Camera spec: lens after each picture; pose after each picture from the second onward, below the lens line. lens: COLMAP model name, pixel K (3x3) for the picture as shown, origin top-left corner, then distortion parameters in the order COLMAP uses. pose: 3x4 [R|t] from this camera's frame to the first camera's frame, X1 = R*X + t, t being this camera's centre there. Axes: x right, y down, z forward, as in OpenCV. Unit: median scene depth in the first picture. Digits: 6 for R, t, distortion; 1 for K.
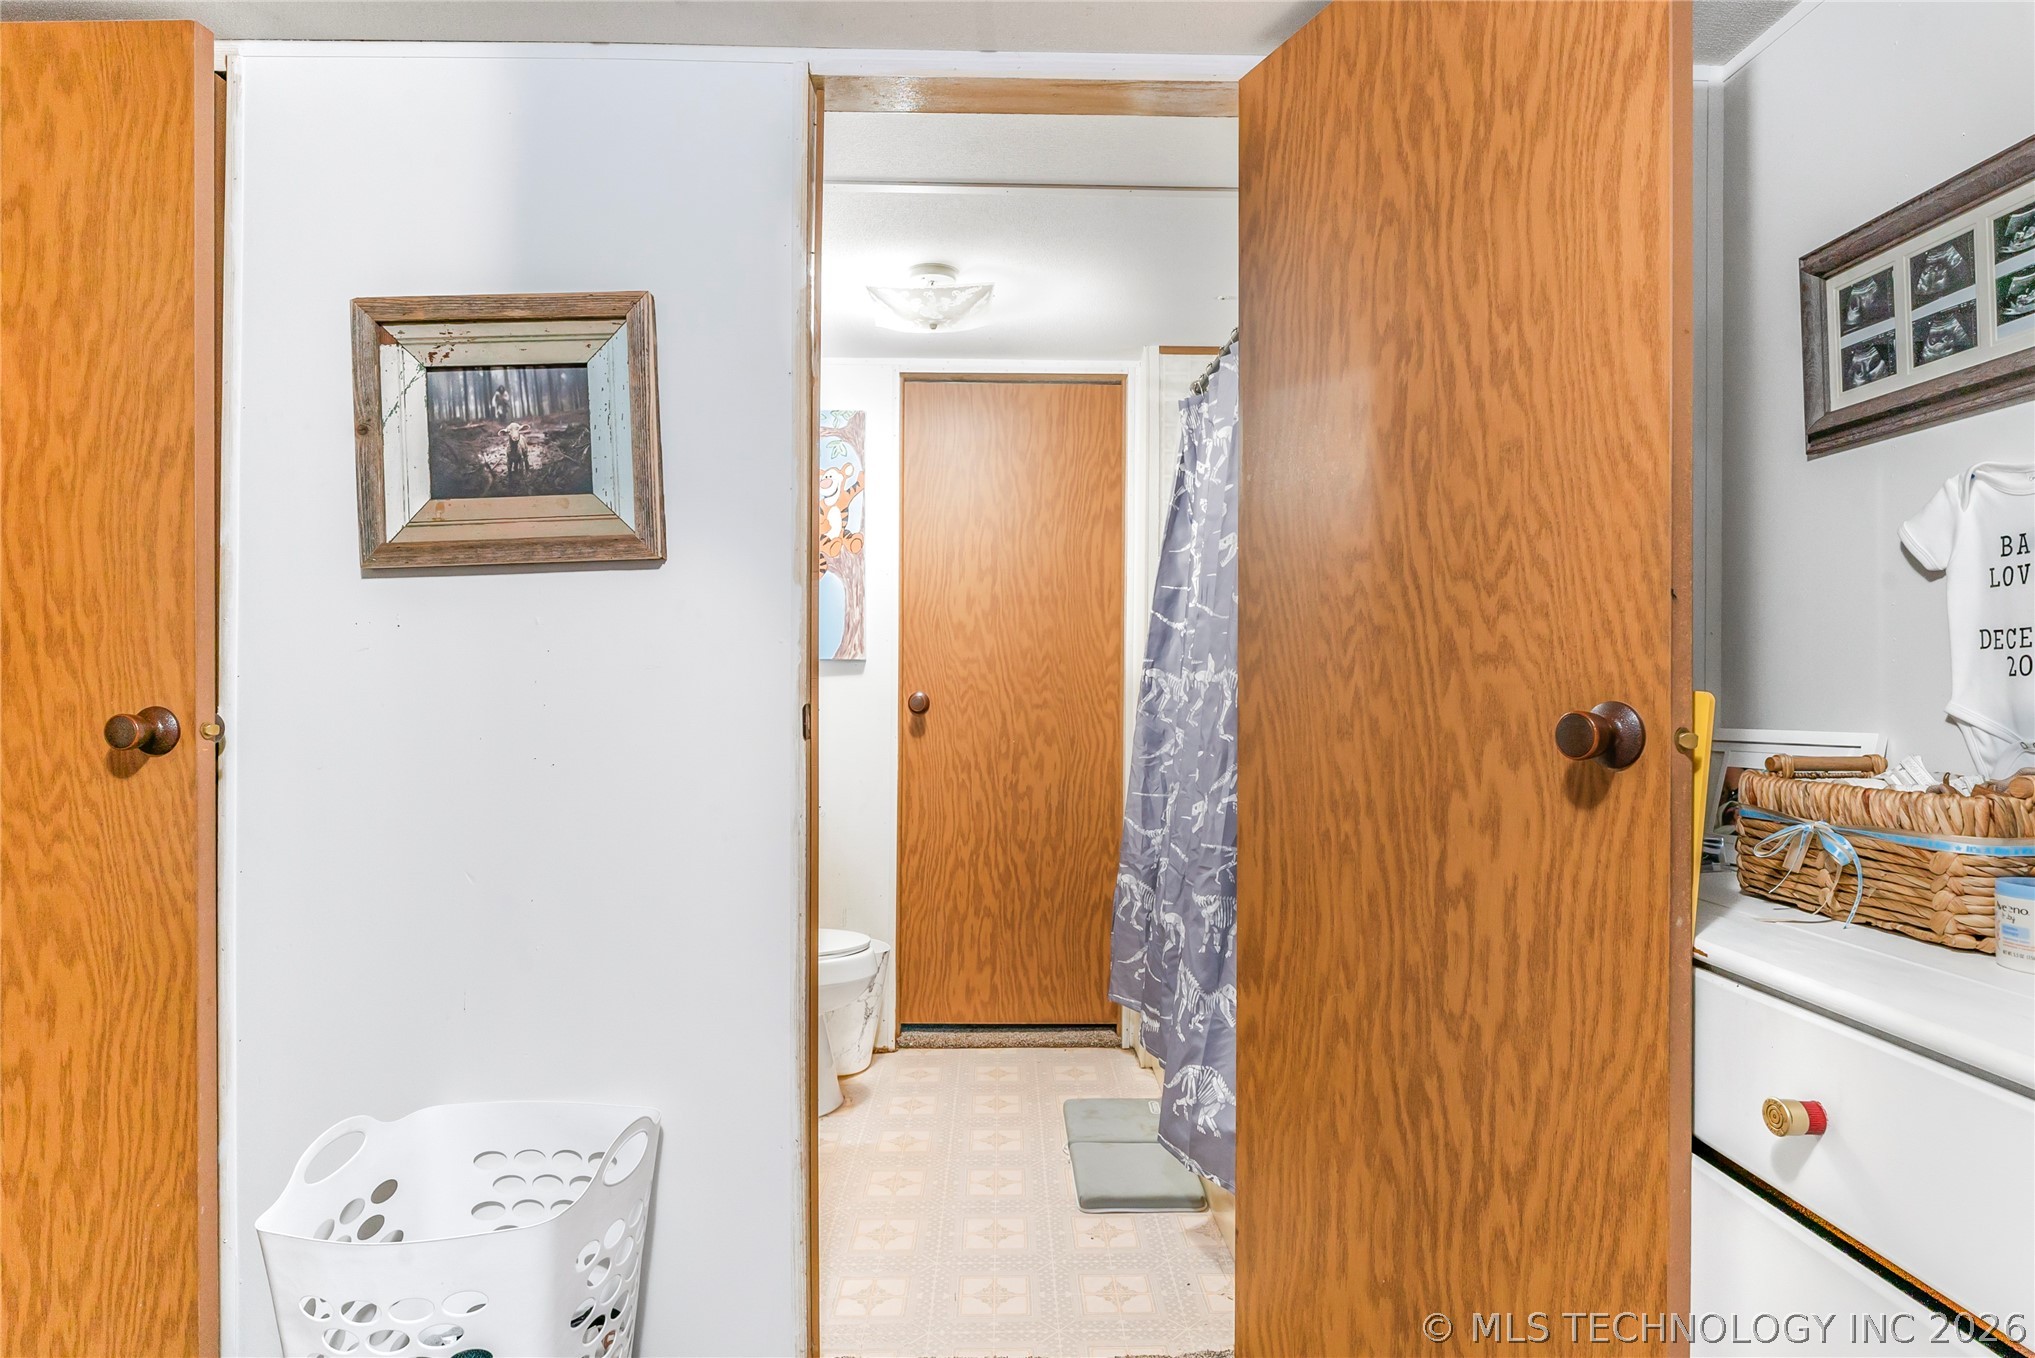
lens RADIAL K [[1098.0, 0, 1020.4], [0, 1098.0, 689.4], [0, 0, 1]] dist [-0.003280, -0.000986]
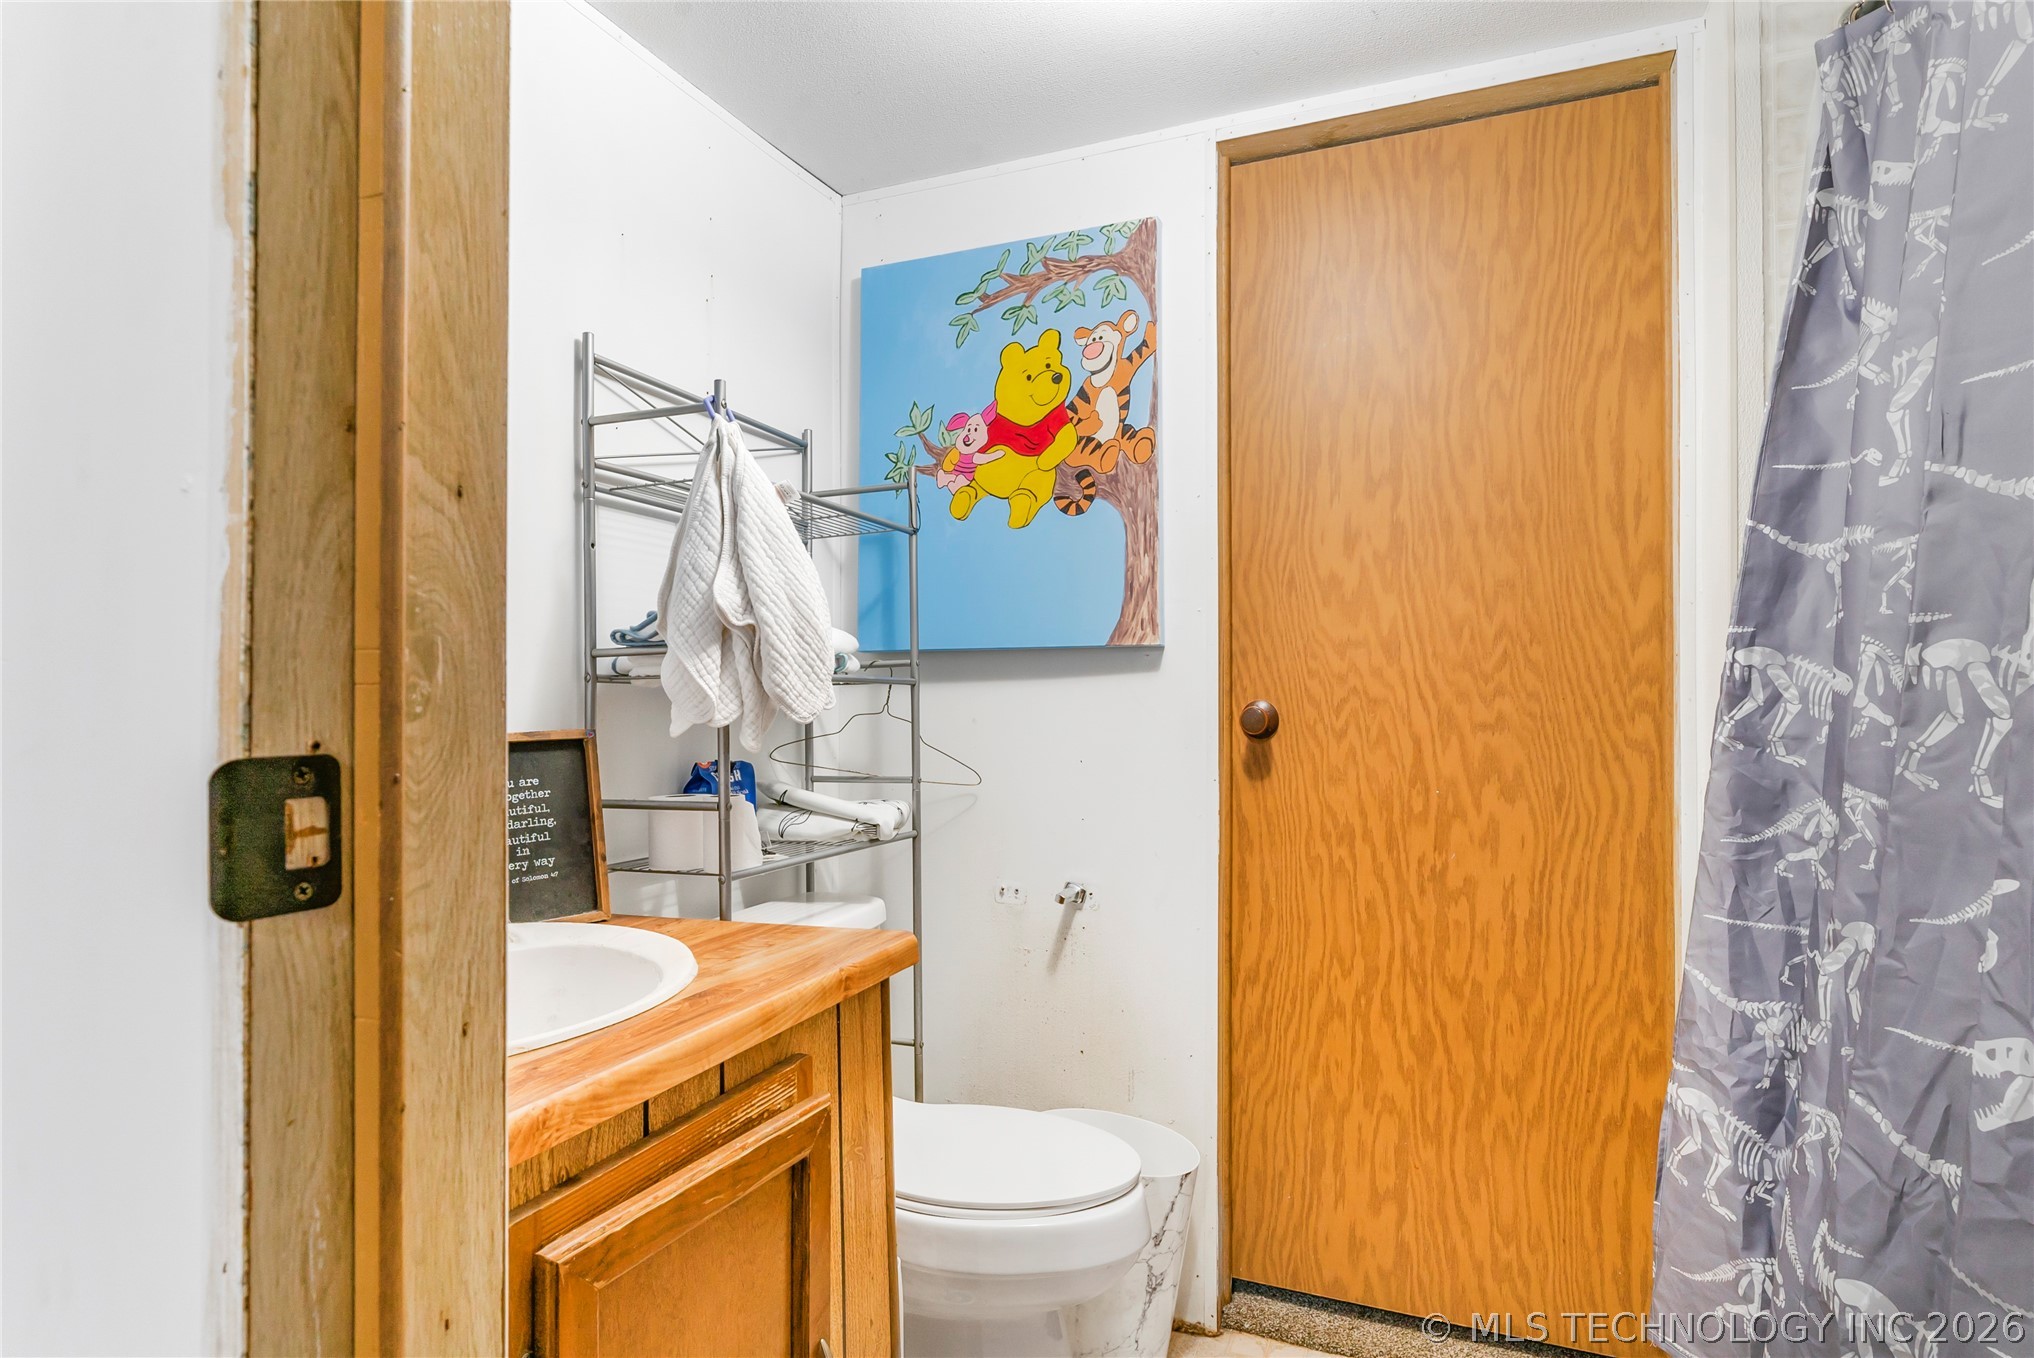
lens RADIAL K [[1097.5, 0, 1019.9], [0, 1097.5, 689.4], [0, 0, 1]] dist [-0.003280, -0.000986]
pose [[0.919744, -0.009494, -0.392404, 0.017098], [0.006471, 0.999938, -0.009026, 0.000829], [0.392466, 0.005762, 0.919748, 0.428494]]
